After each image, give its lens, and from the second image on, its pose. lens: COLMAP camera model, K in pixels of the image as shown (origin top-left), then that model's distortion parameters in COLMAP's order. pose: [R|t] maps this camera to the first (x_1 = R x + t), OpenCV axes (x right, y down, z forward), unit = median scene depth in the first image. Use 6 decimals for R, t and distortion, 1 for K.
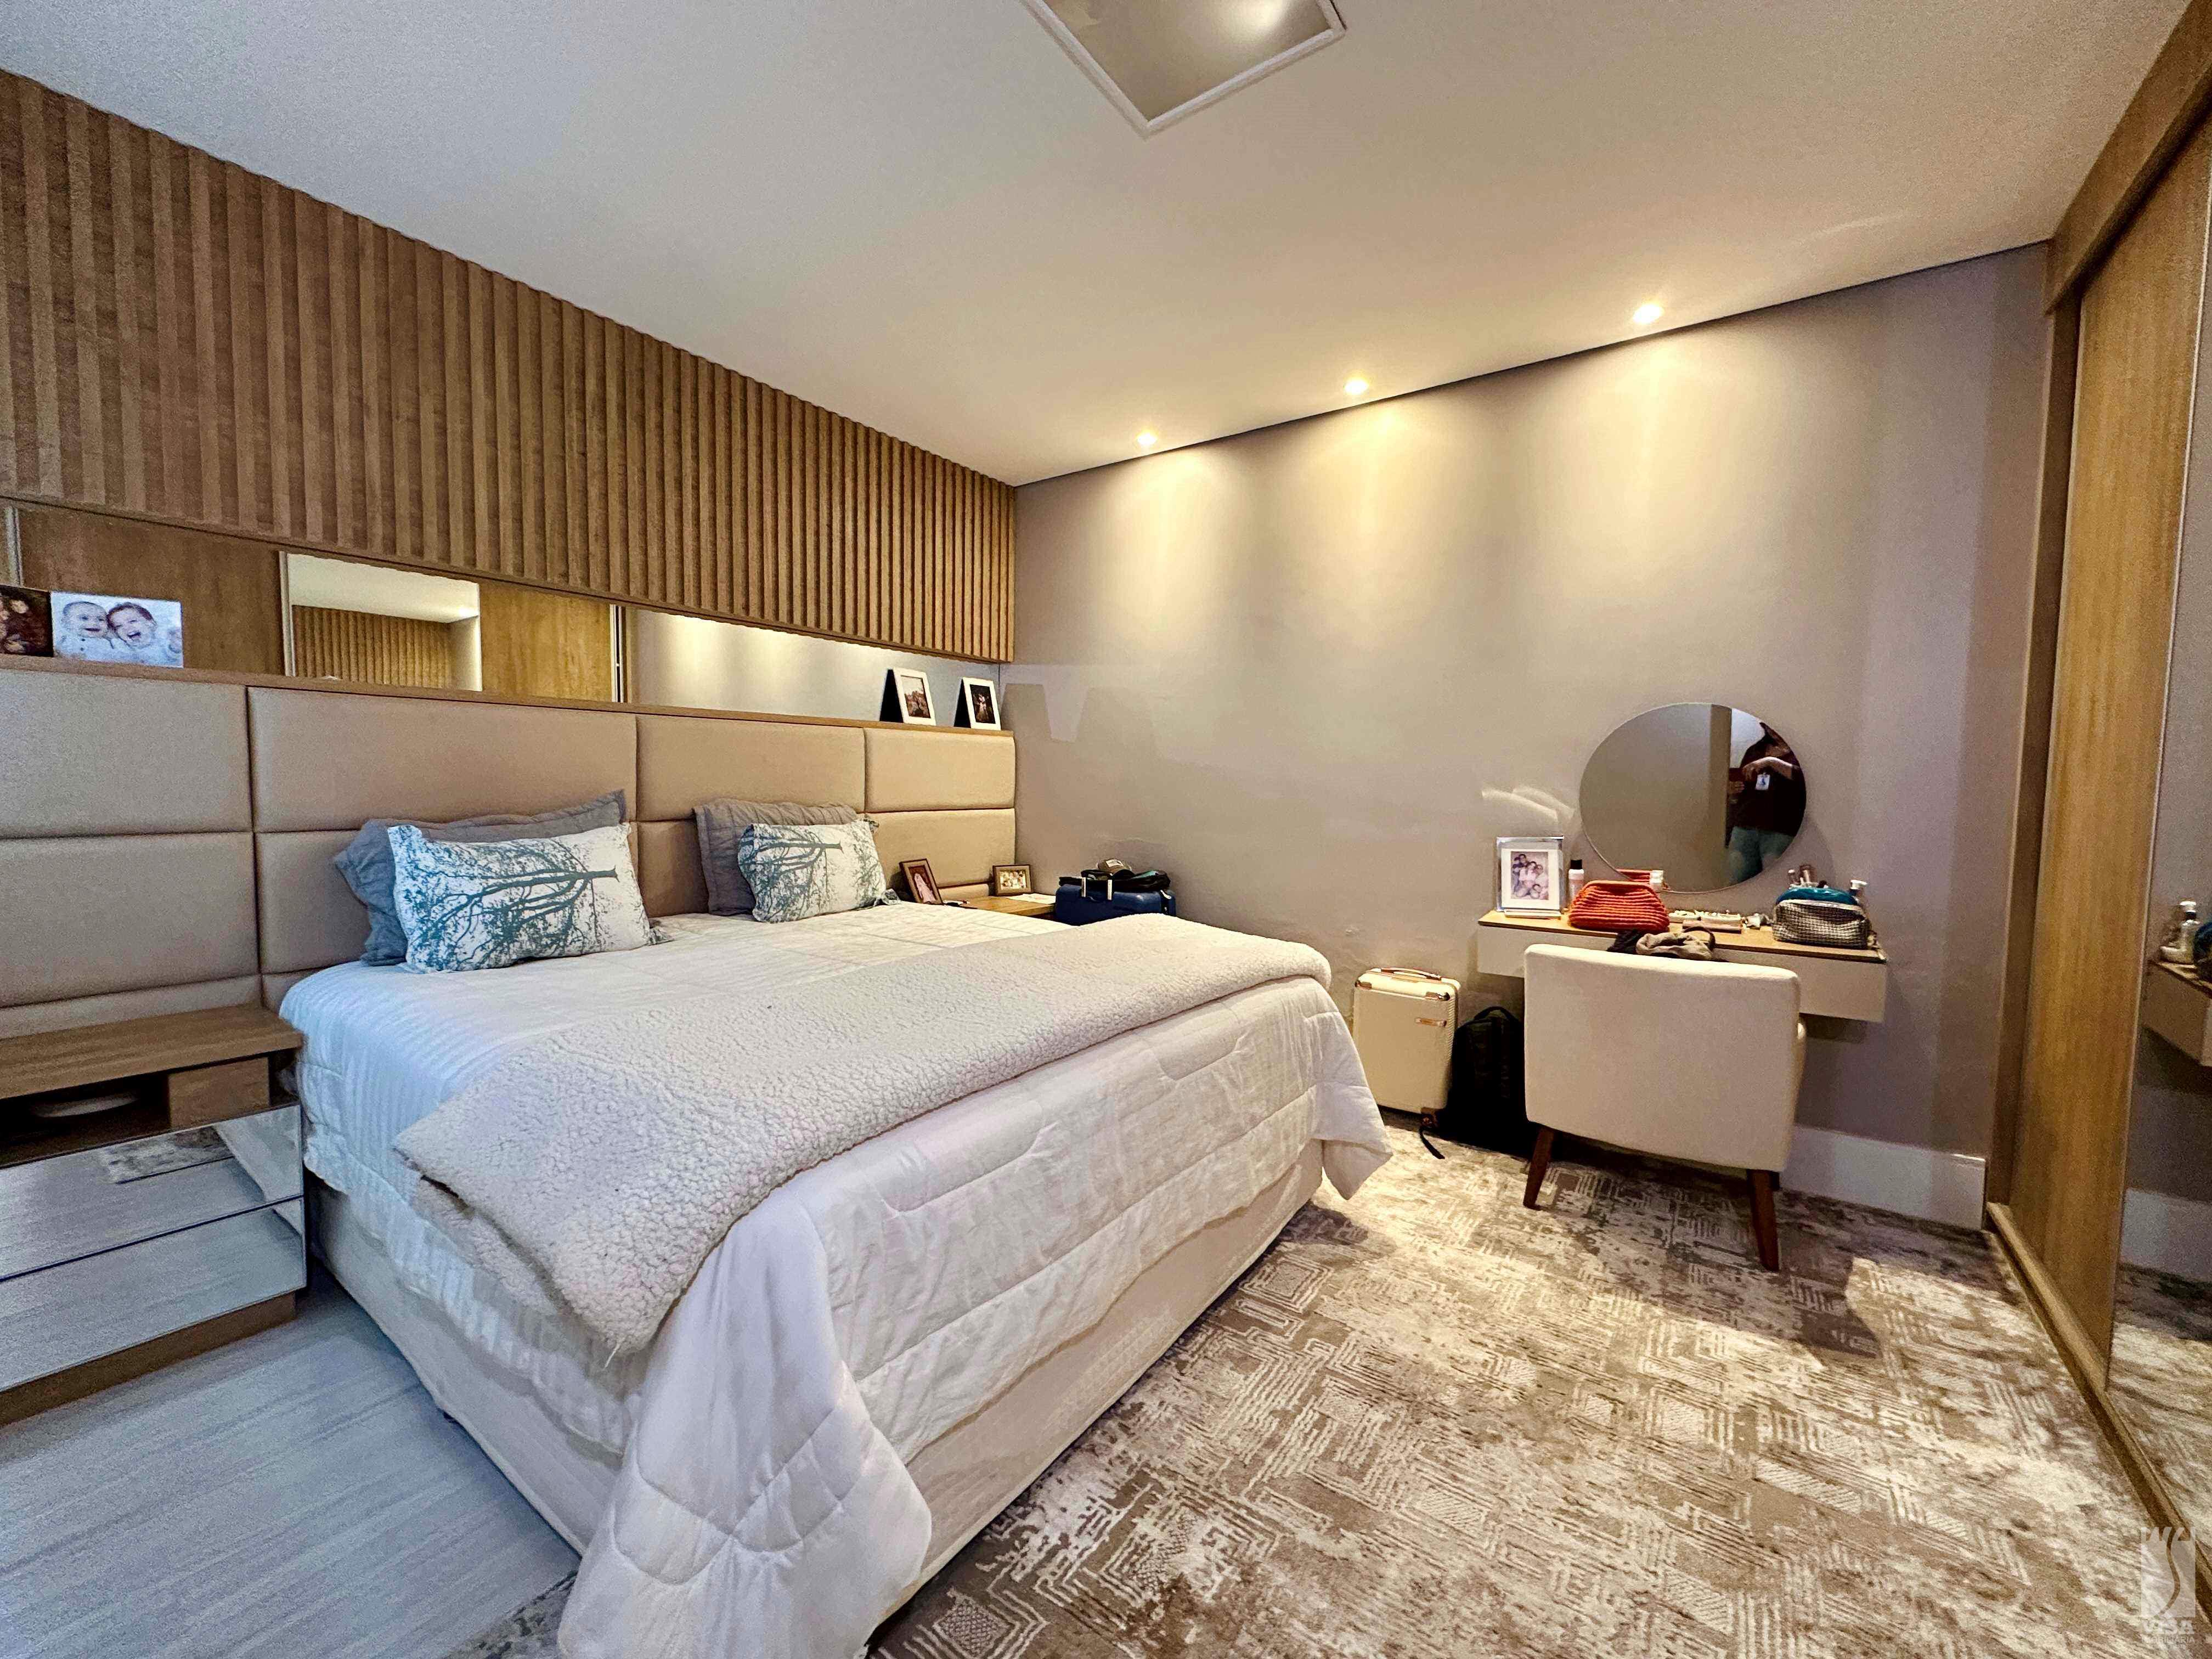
lens RADIAL K [[885.3, 0, 1097.8], [0, 885.3, 831.5], [0, 0, 1]] dist [0.012833, 0.000107]
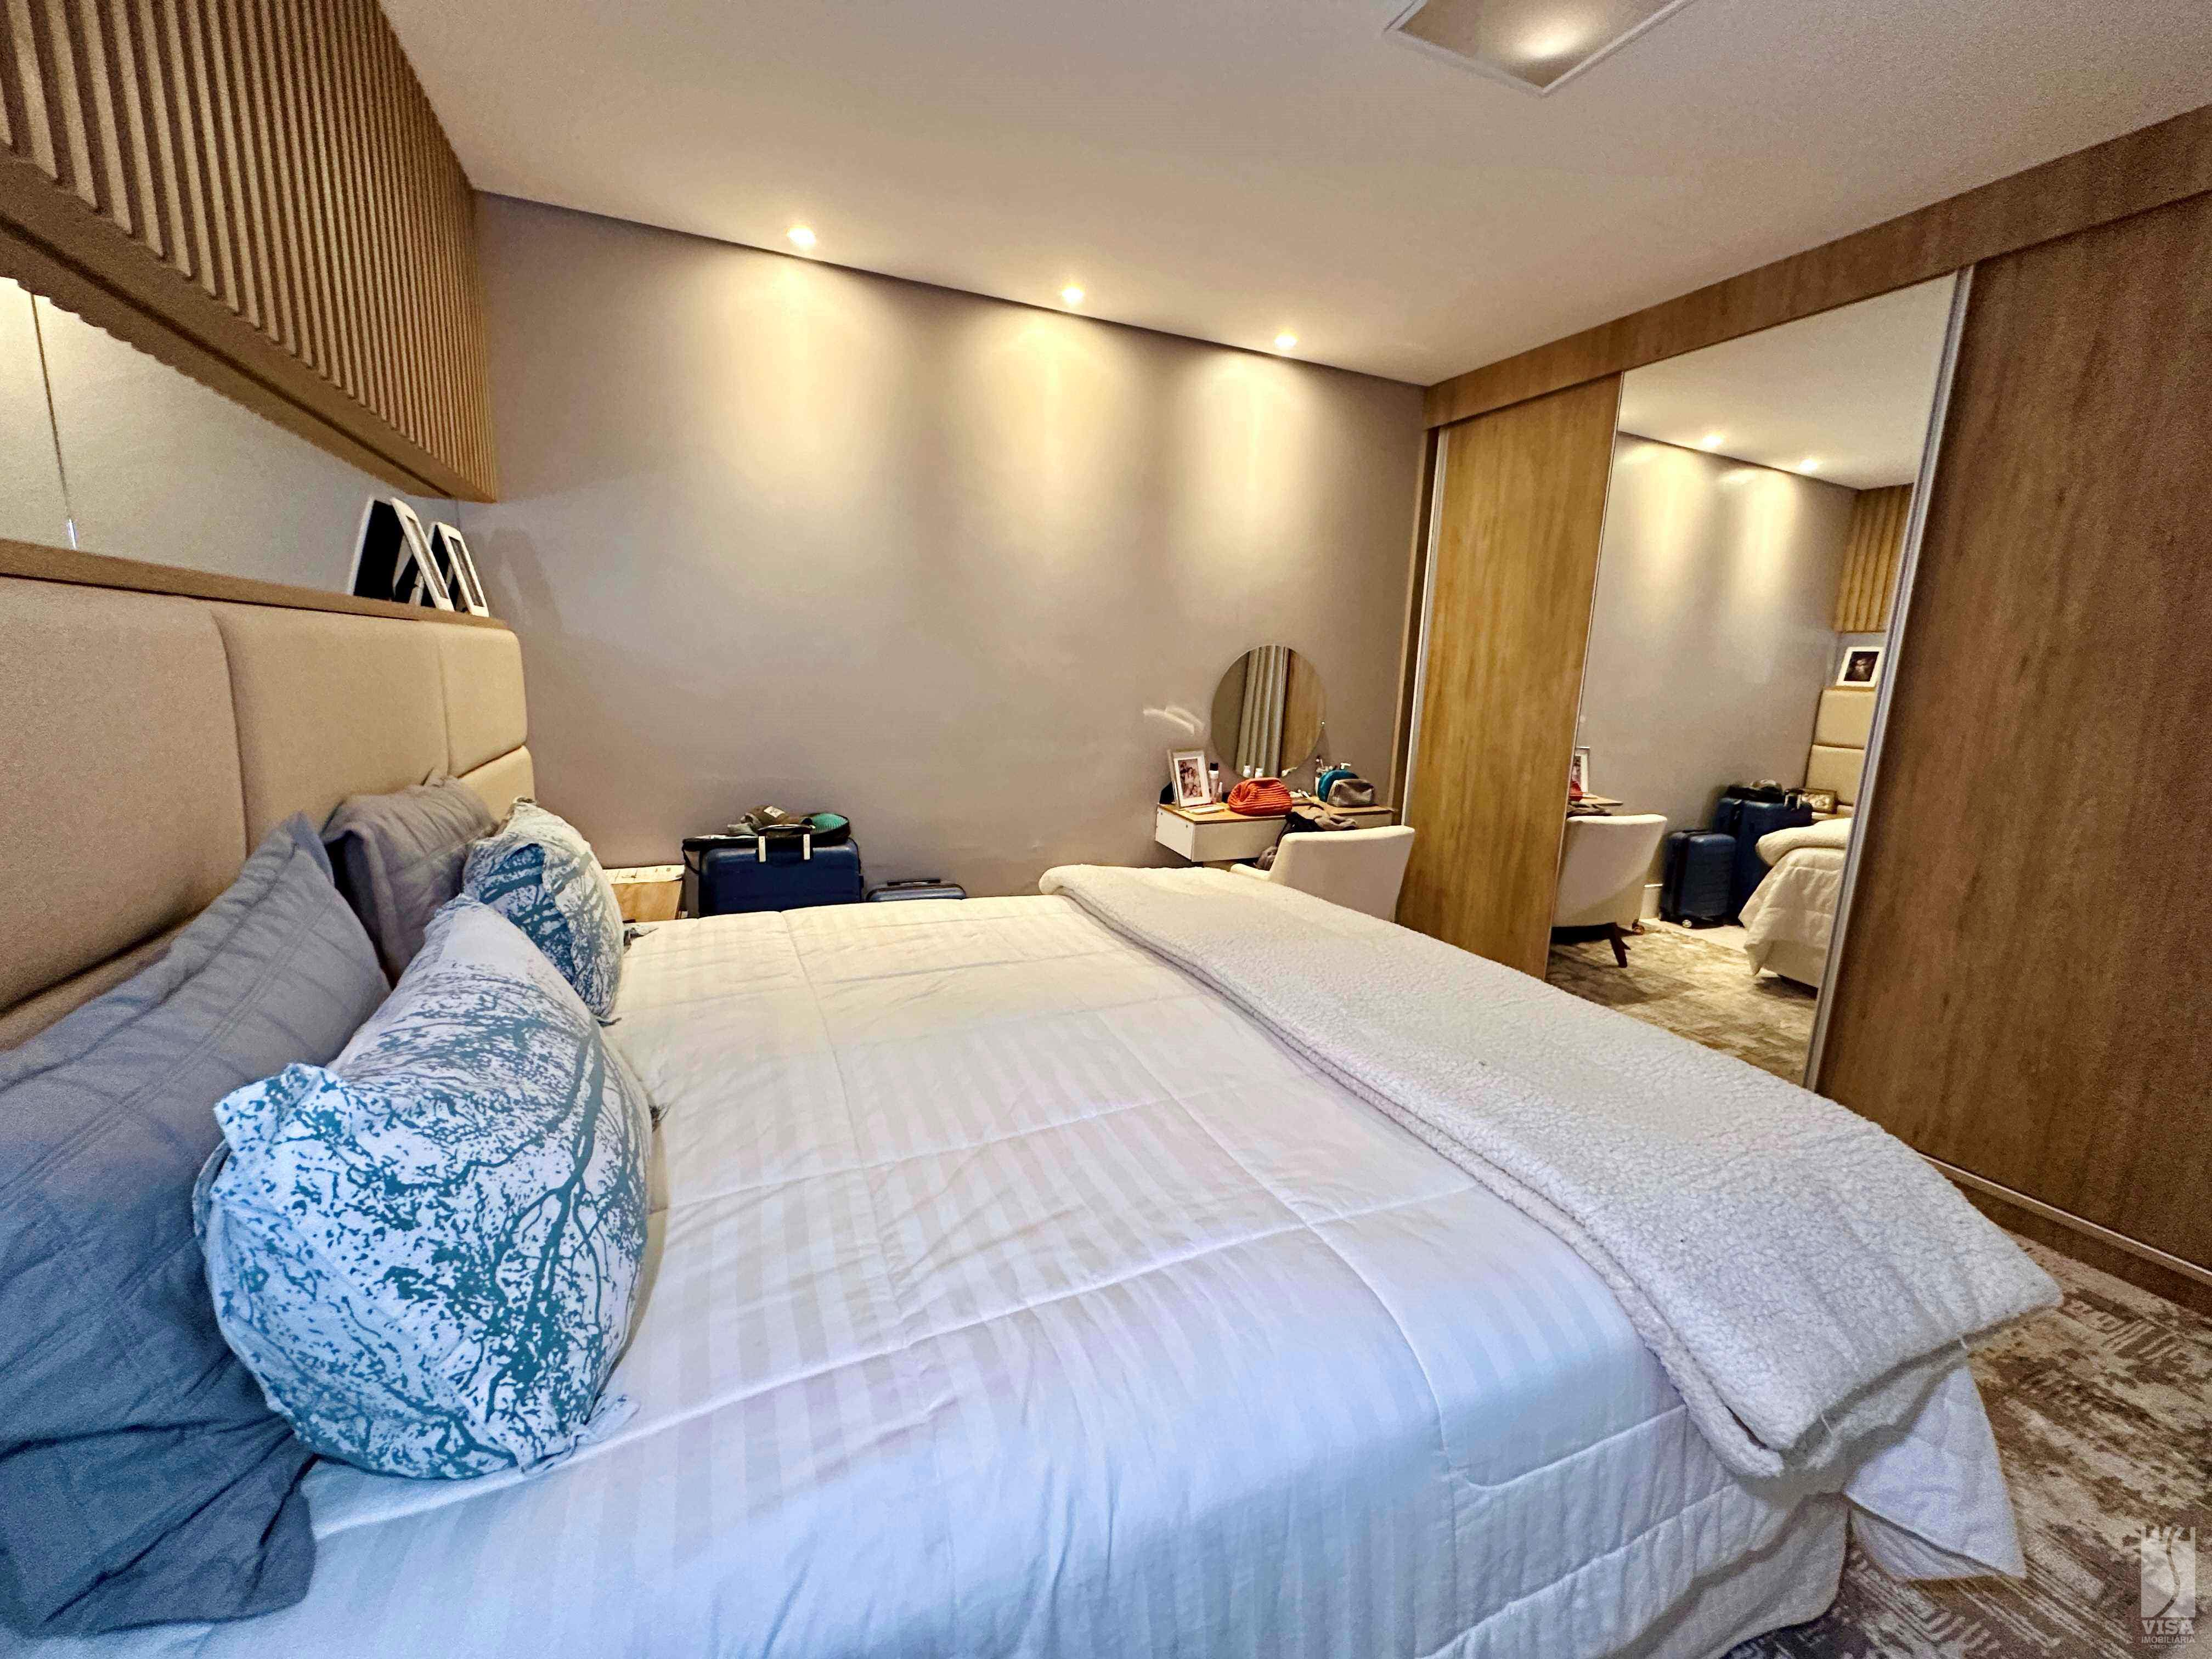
lens RADIAL K [[885.3, 0, 1096.7], [0, 885.3, 826.1], [0, 0, 1]] dist [0.012833, 0.000107]
pose [[0.508871, -0.151979, 0.847321, -0.643760], [0.029473, 0.986791, 0.159294, -0.086654], [-0.860338, -0.056088, 0.506629, 0.481057]]
